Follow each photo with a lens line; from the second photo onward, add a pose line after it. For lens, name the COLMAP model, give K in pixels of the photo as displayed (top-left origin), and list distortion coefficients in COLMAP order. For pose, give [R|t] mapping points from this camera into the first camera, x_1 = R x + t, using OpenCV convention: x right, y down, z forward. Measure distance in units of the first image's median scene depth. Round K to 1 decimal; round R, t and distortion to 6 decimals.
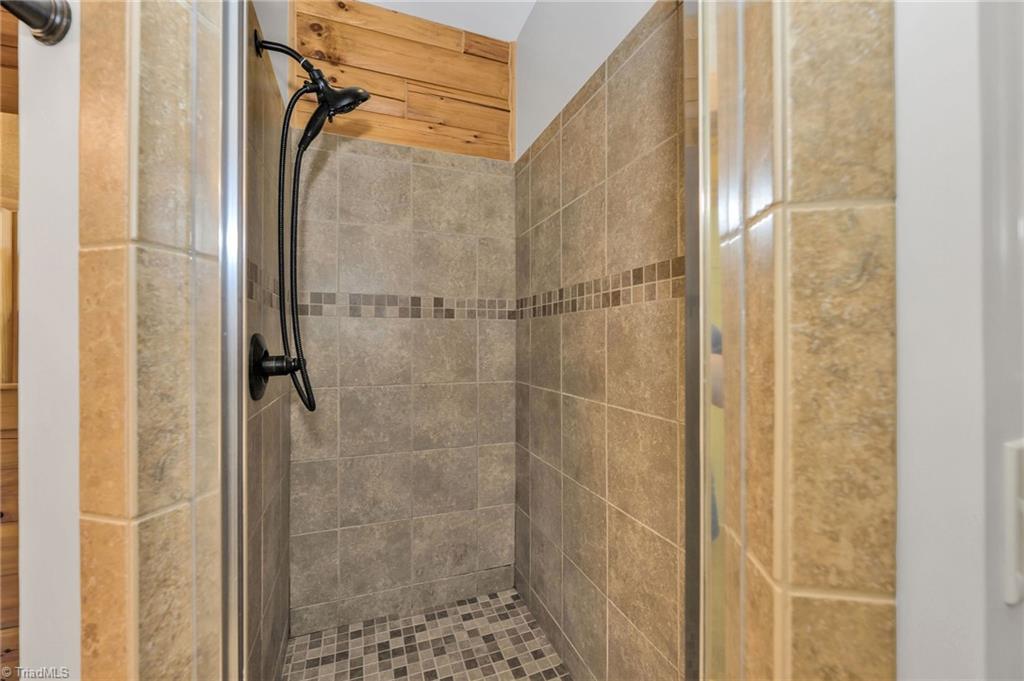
lens RADIAL K [[408.7, 0, 515.3], [0, 408.7, 340.3], [0, 0, 1]] dist [-0.002618, 0.000073]
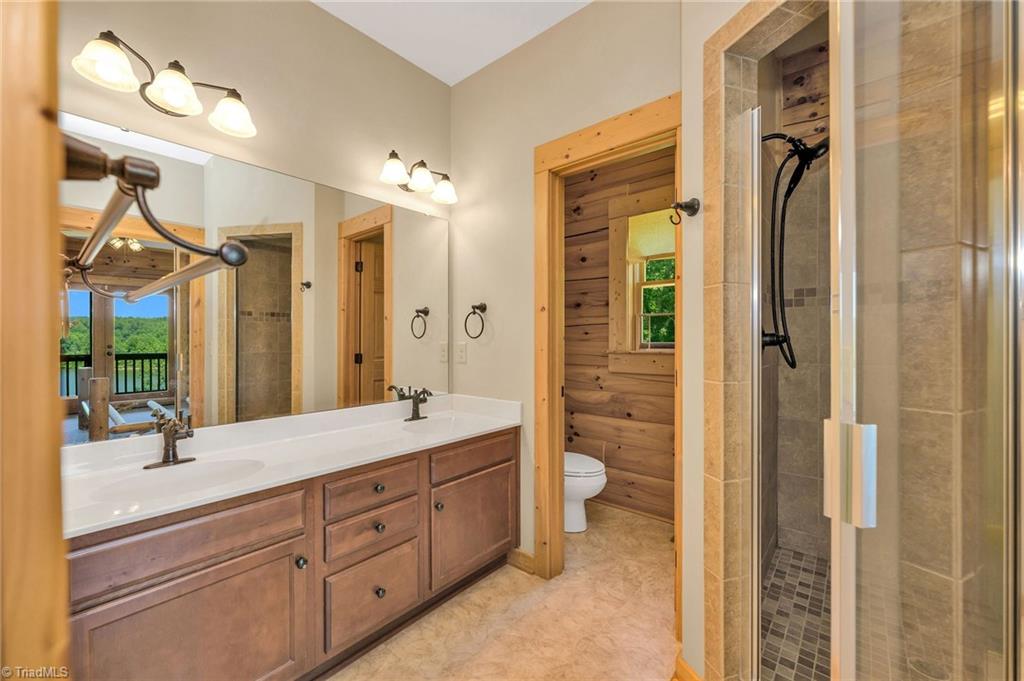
lens RADIAL K [[408.7, 0, 516.5], [0, 408.7, 338.1], [0, 0, 1]] dist [-0.002618, 0.000073]
pose [[0.481609, 0.003591, -0.876379, 0.321986], [0.002311, 0.999983, 0.005368, 0.046054], [0.876383, -0.004610, 0.481592, -0.609426]]
